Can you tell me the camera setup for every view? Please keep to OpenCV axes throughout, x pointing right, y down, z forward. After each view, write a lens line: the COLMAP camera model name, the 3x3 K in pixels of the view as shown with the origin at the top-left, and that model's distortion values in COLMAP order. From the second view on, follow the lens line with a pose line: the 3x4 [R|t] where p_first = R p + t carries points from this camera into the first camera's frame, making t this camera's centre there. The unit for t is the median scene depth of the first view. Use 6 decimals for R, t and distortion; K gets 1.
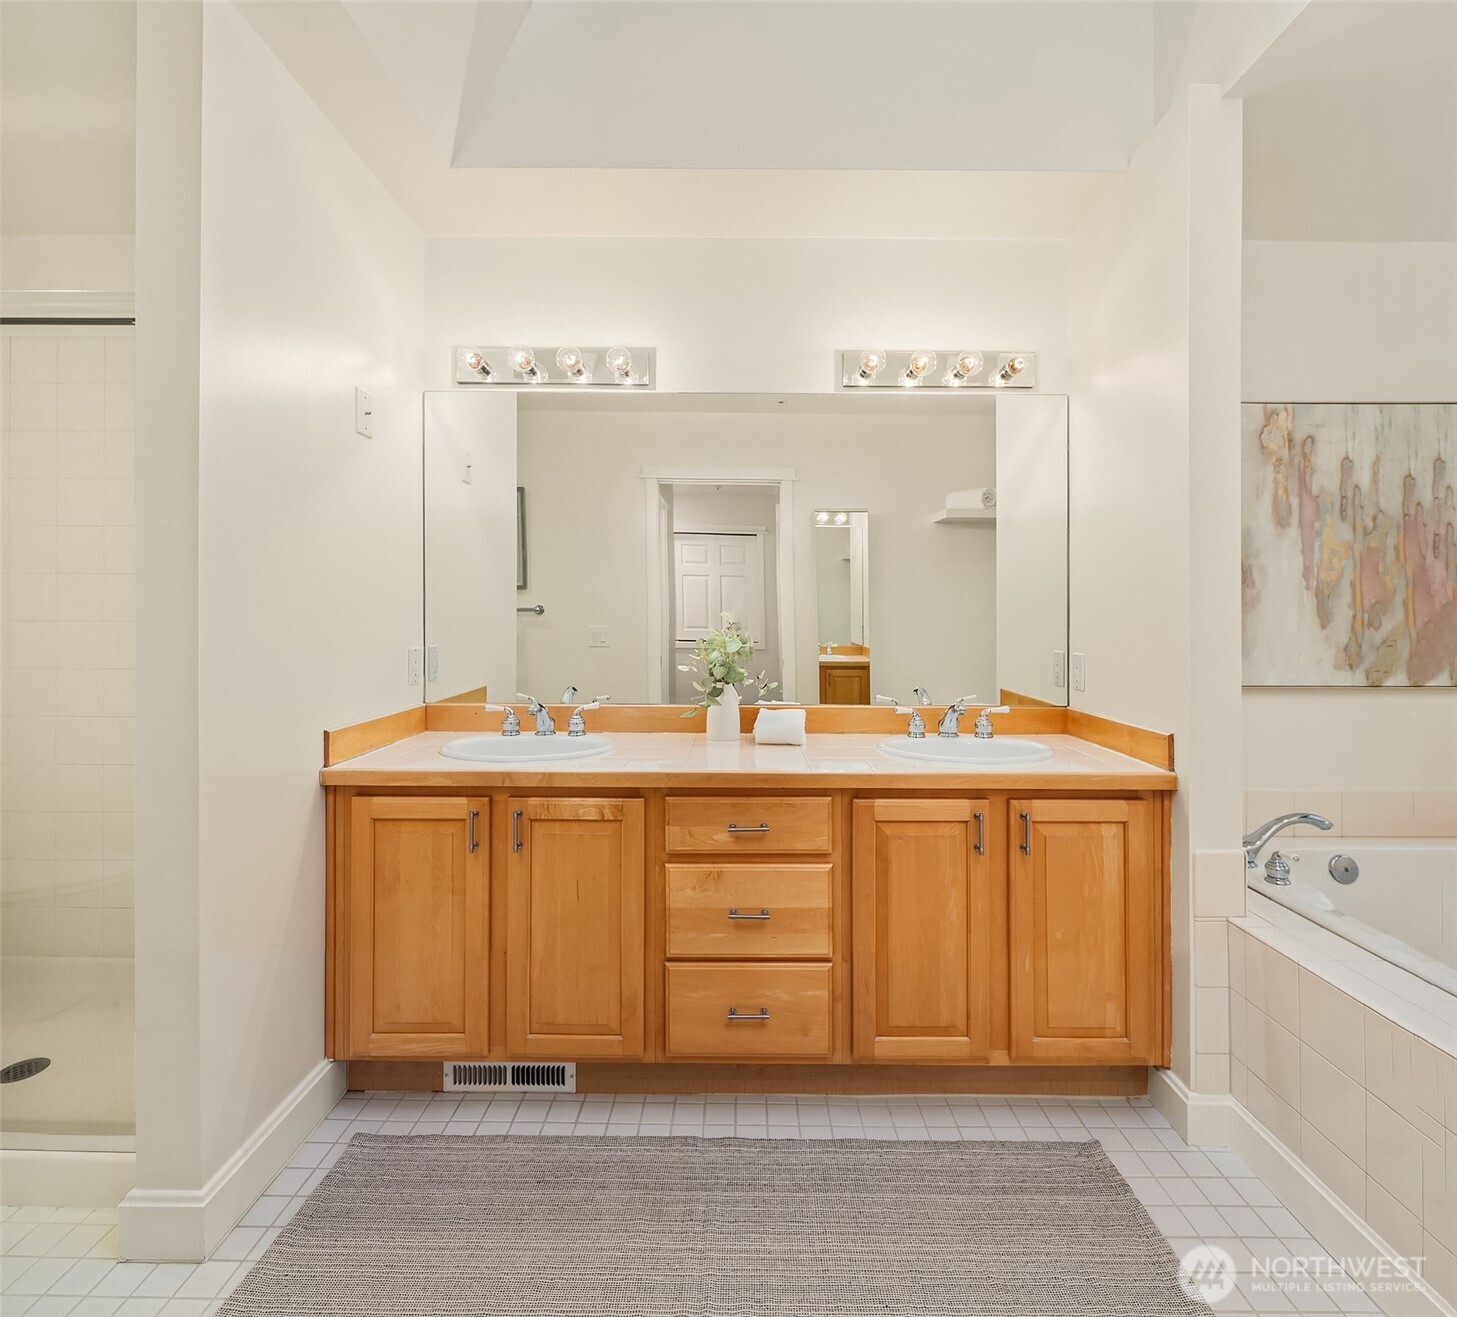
lens RADIAL K [[705.0, 0, 737.9], [0, 705.0, 617.7], [0, 0, 1]] dist [0.010737, 0.000262]
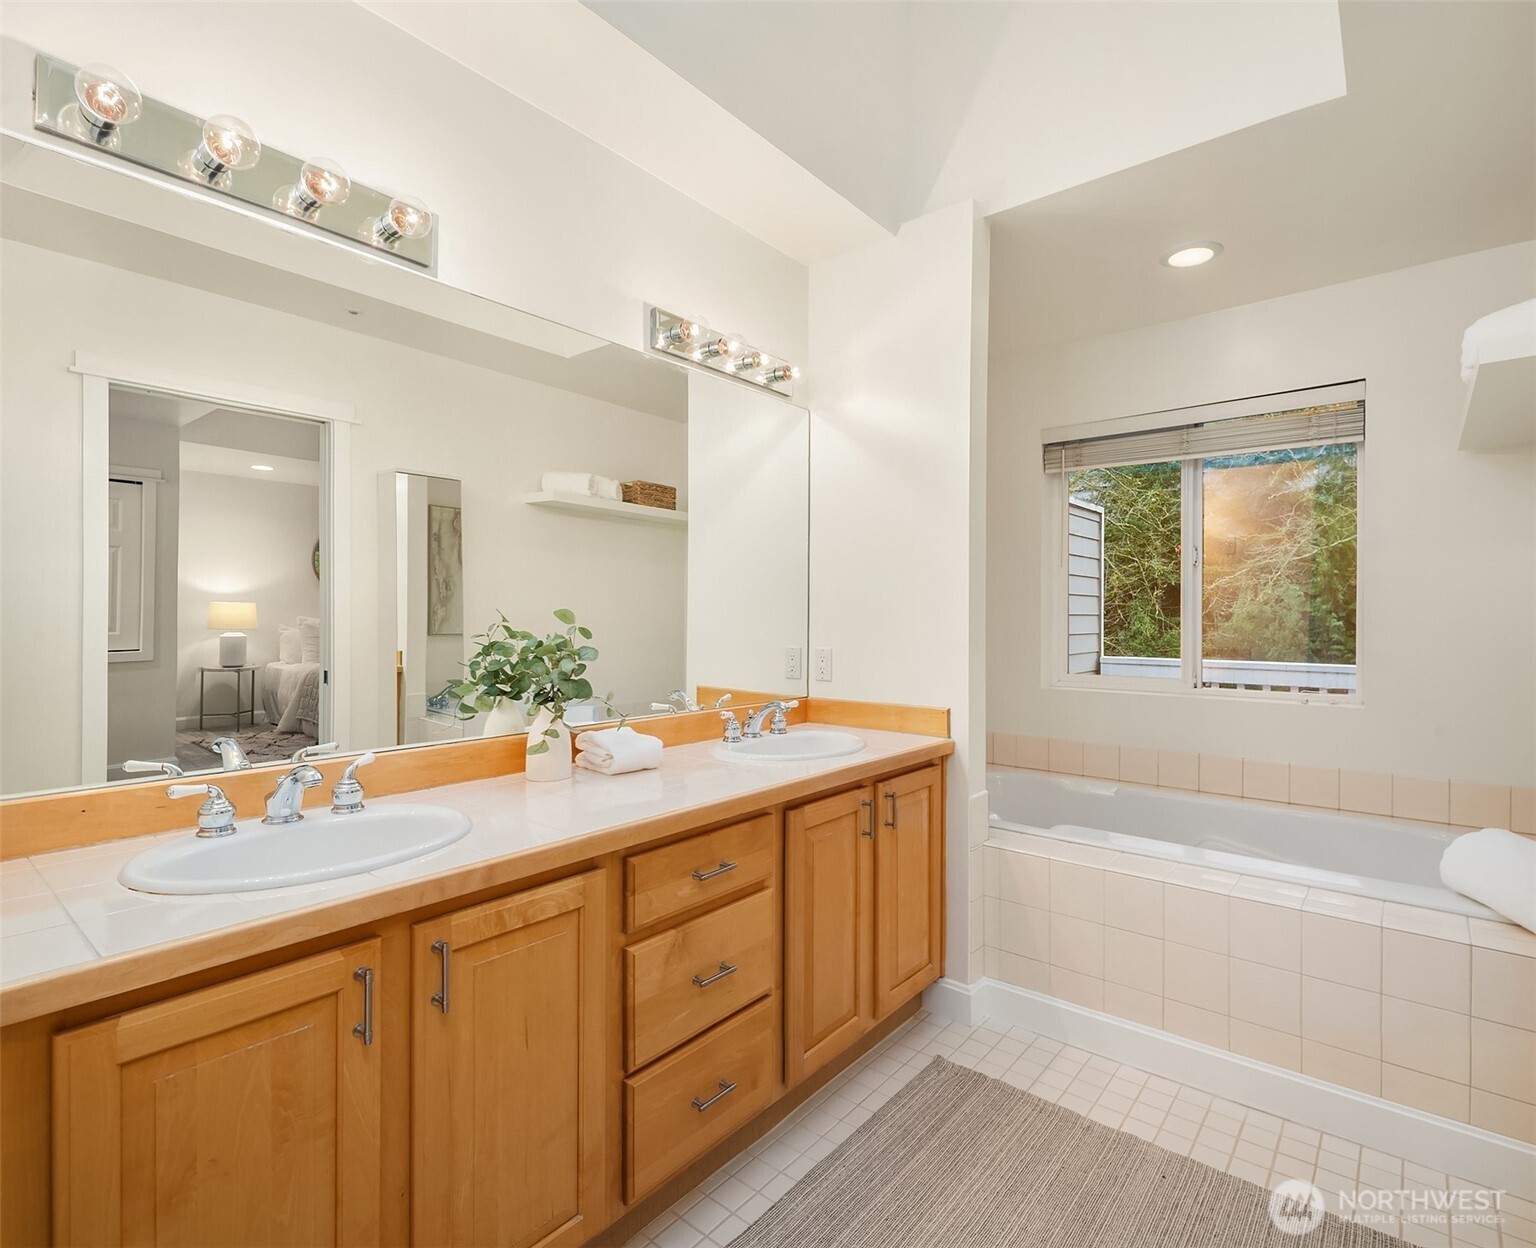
lens RADIAL K [[782.6, 0, 768.4], [0, 782.6, 615.5], [0, 0, 1]] dist [0.015554, -0.000501]
pose [[0.638178, -0.004546, 0.769875, -0.649627], [-0.000034, 0.999982, 0.005933, -0.007837], [-0.769889, -0.003813, 0.638167, 0.360120]]
